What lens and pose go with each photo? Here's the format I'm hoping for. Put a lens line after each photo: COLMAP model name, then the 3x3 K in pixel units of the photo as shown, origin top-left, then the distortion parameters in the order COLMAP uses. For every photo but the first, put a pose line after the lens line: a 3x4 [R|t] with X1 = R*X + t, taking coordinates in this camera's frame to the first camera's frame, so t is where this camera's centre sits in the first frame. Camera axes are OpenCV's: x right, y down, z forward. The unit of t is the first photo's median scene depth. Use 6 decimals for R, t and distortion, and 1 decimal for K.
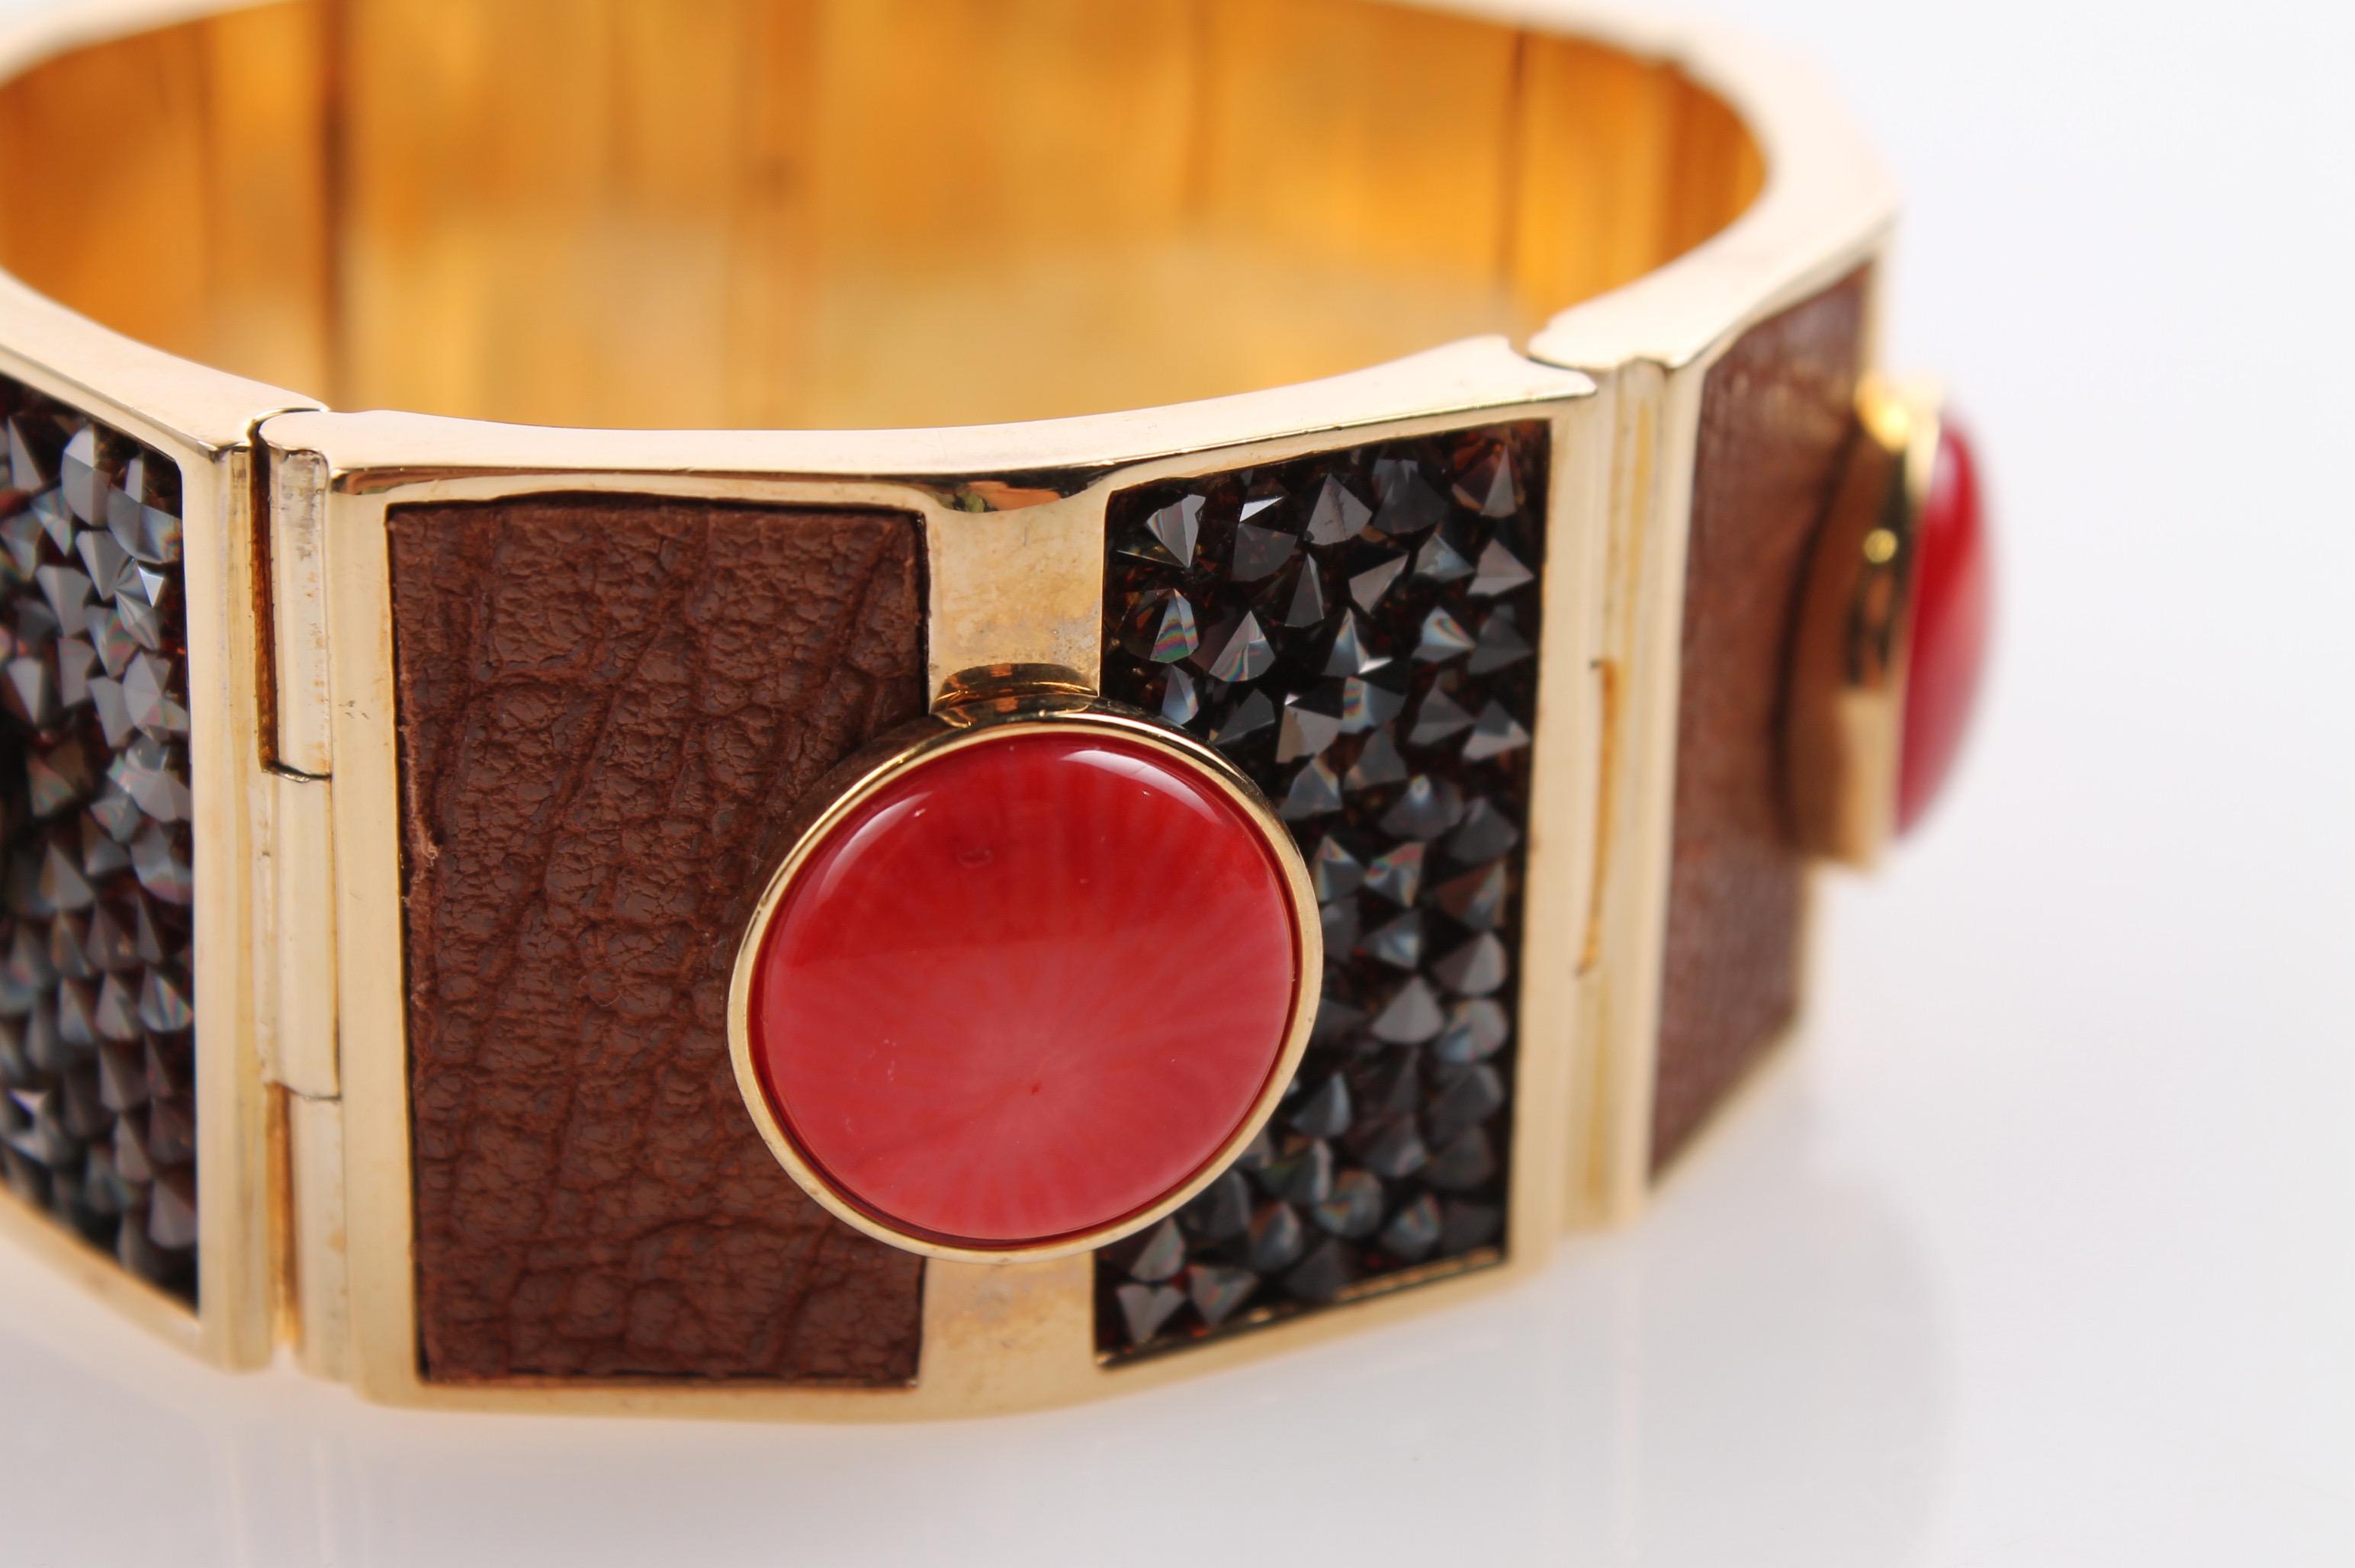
lens RADIAL K [[5888.7, 0, 1173.8], [0, 5888.7, 771.4], [0, 0, 1]] dist [0.025055, 0.000000]
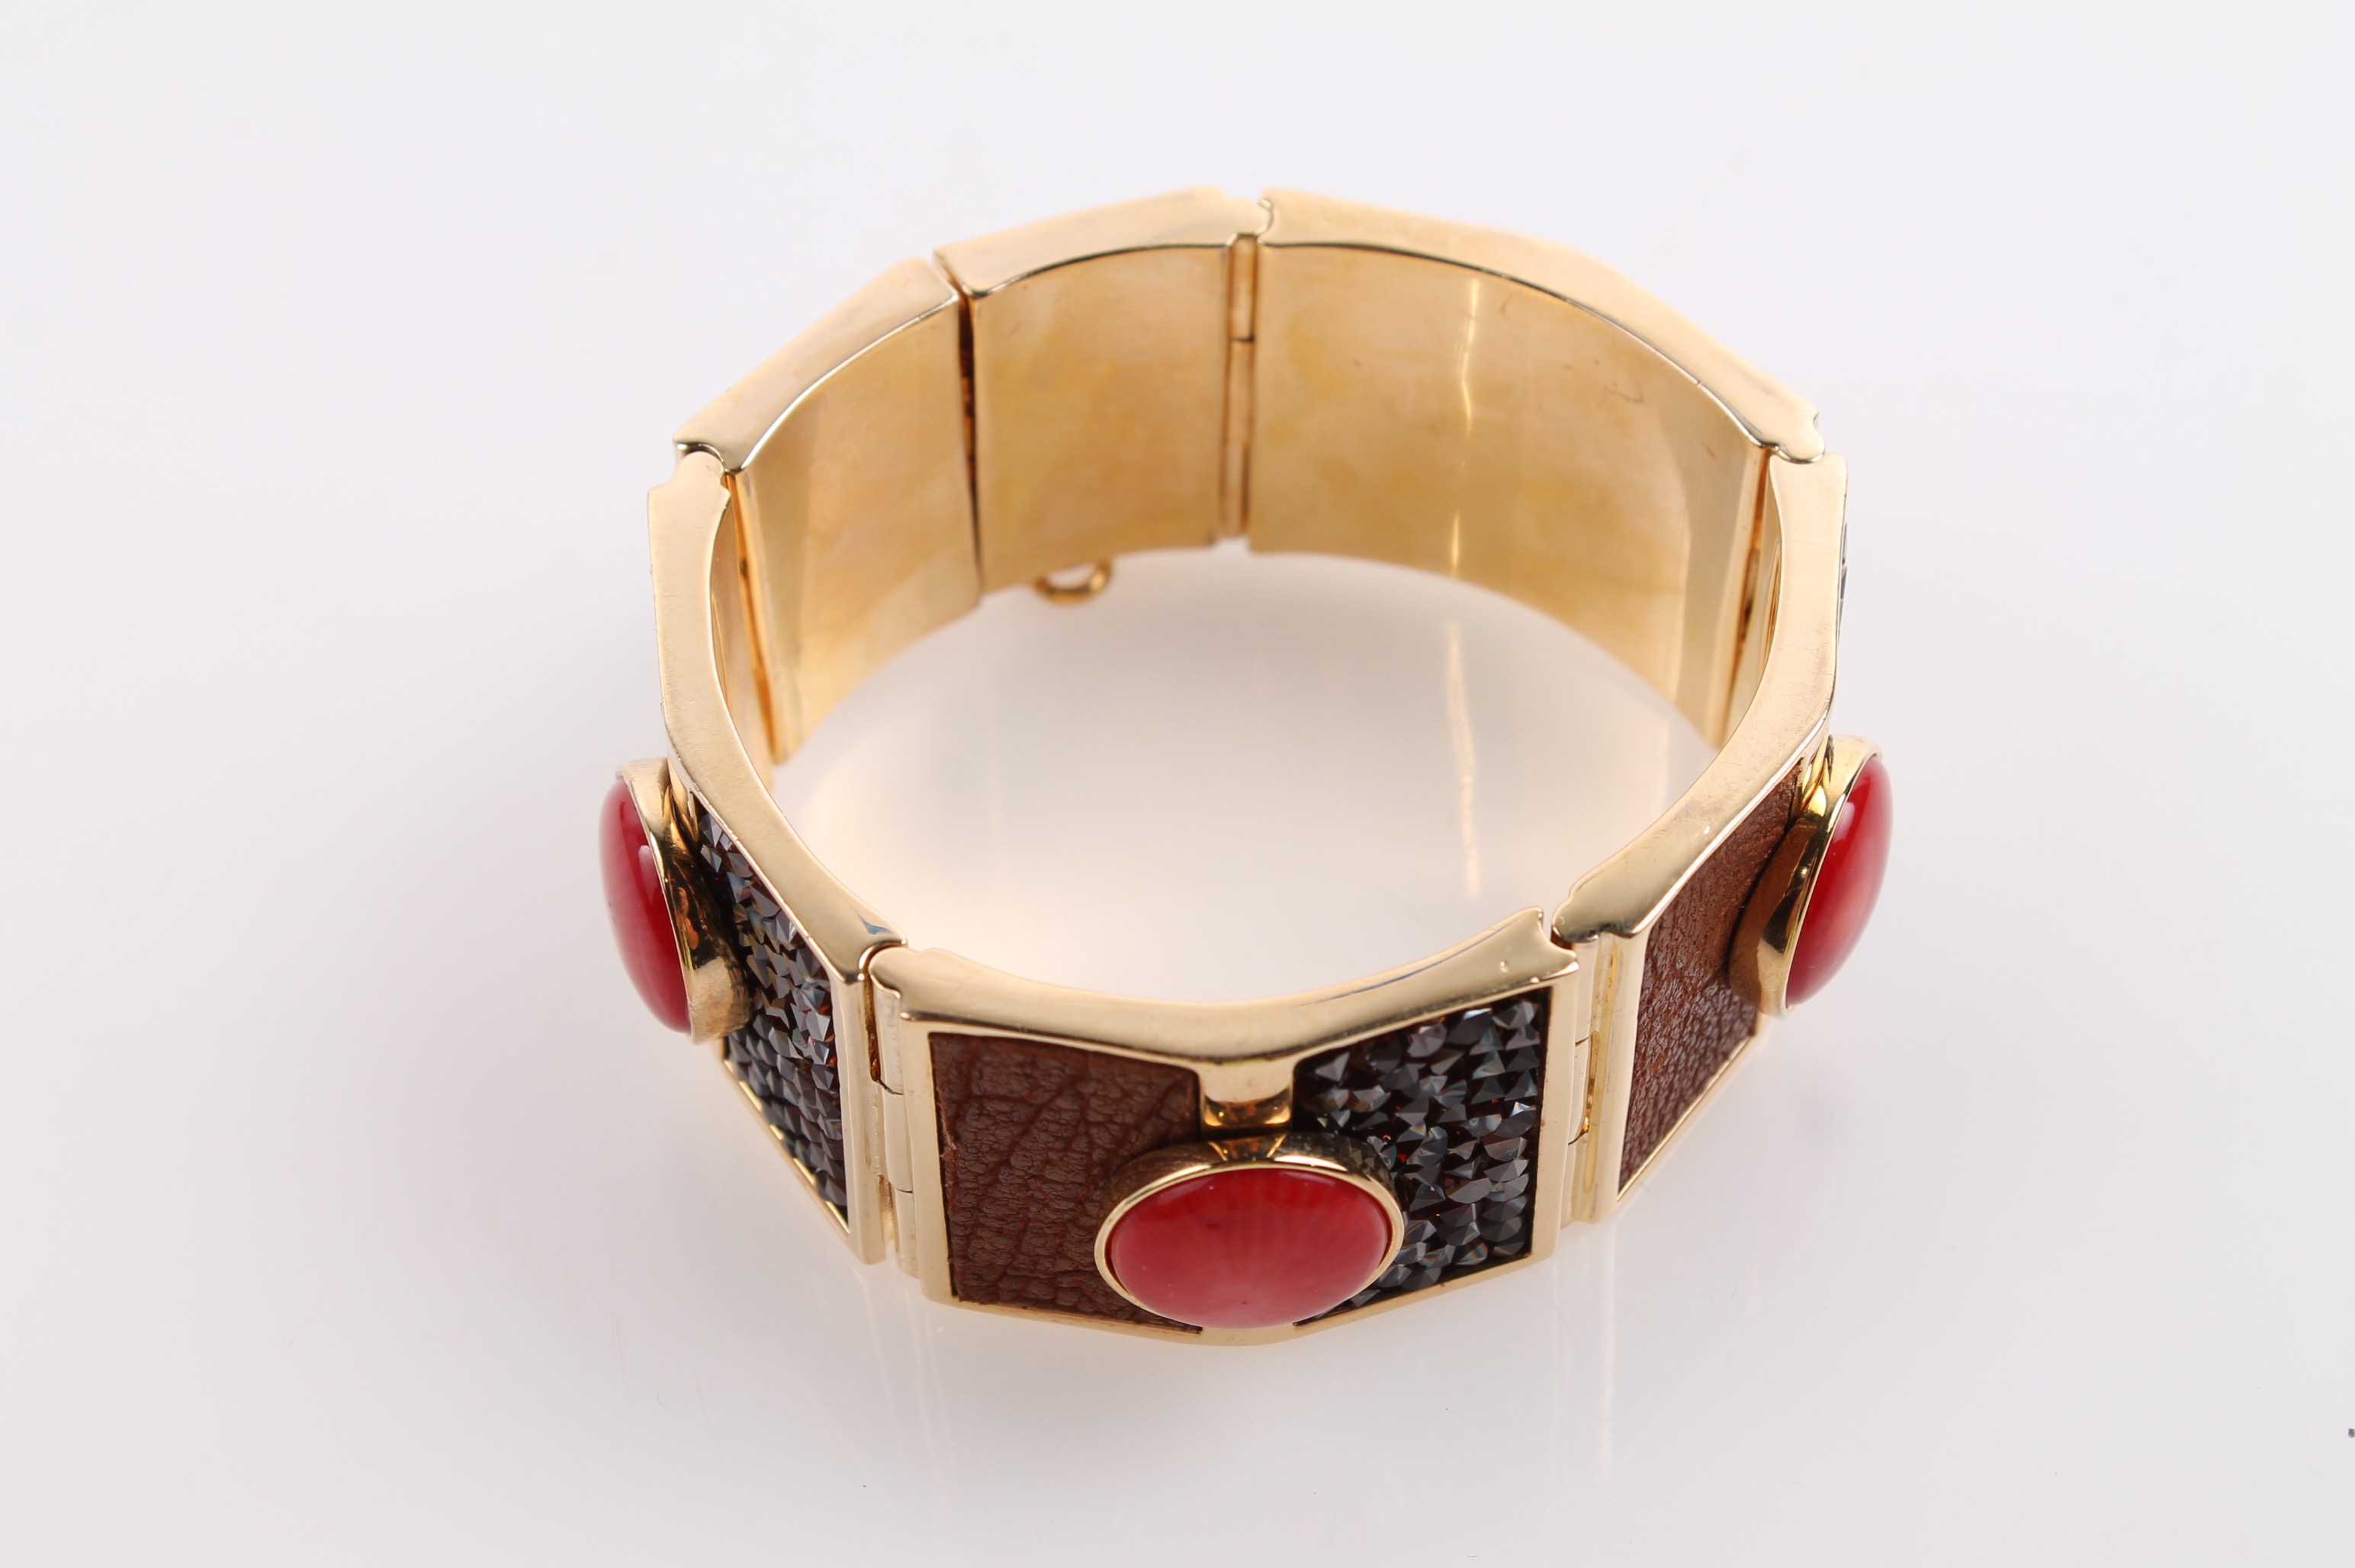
lens RADIAL K [[5496.2, 0, 1176.8], [0, 5496.2, 781.3], [0, 0, 1]] dist [-0.070390, 0.000000]
pose [[0.982236, 0.127587, -0.137602, 0.182035], [-0.041930, 0.863977, 0.501782, -1.002726], [0.182906, -0.487098, 0.853979, -0.488004]]
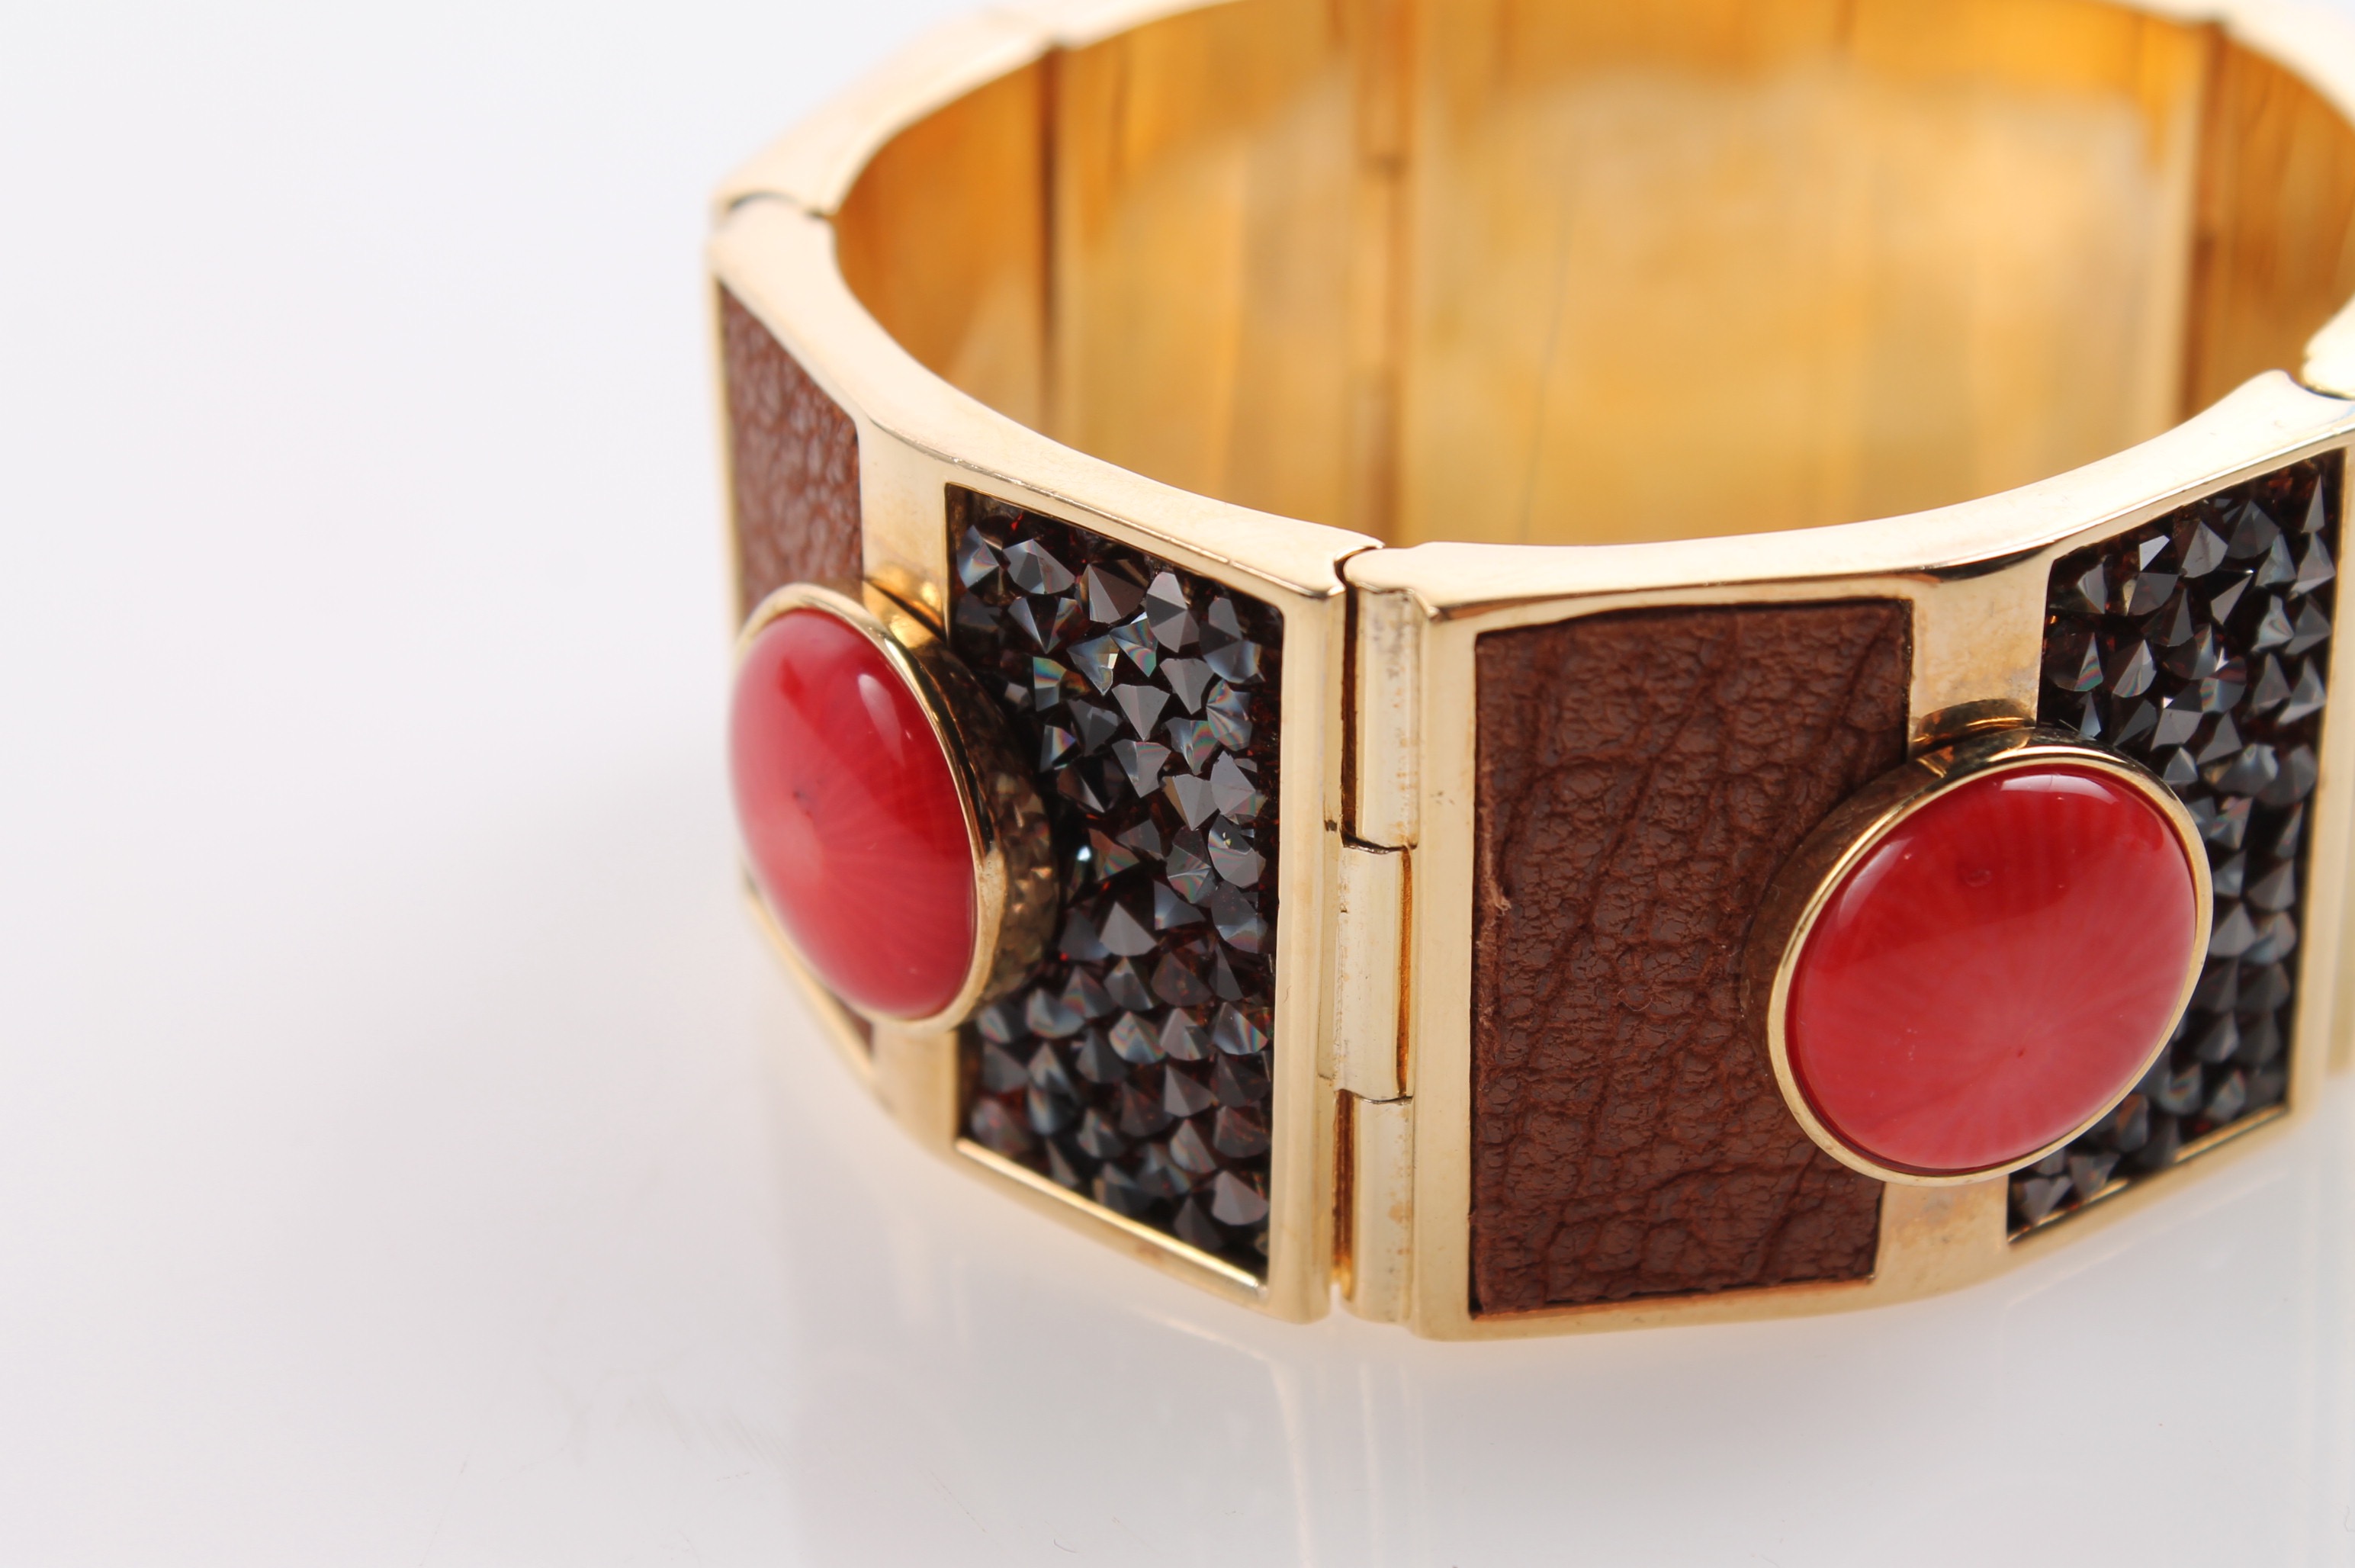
lens RADIAL K [[5888.7, 0, 1178.1], [0, 5888.7, 793.7], [0, 0, 1]] dist [0.025055, 0.000000]
pose [[0.990867, -0.094722, 0.095975, -0.301947], [0.083790, 0.990151, 0.112162, -0.147783], [-0.105654, -0.103096, 0.989044, -0.181434]]
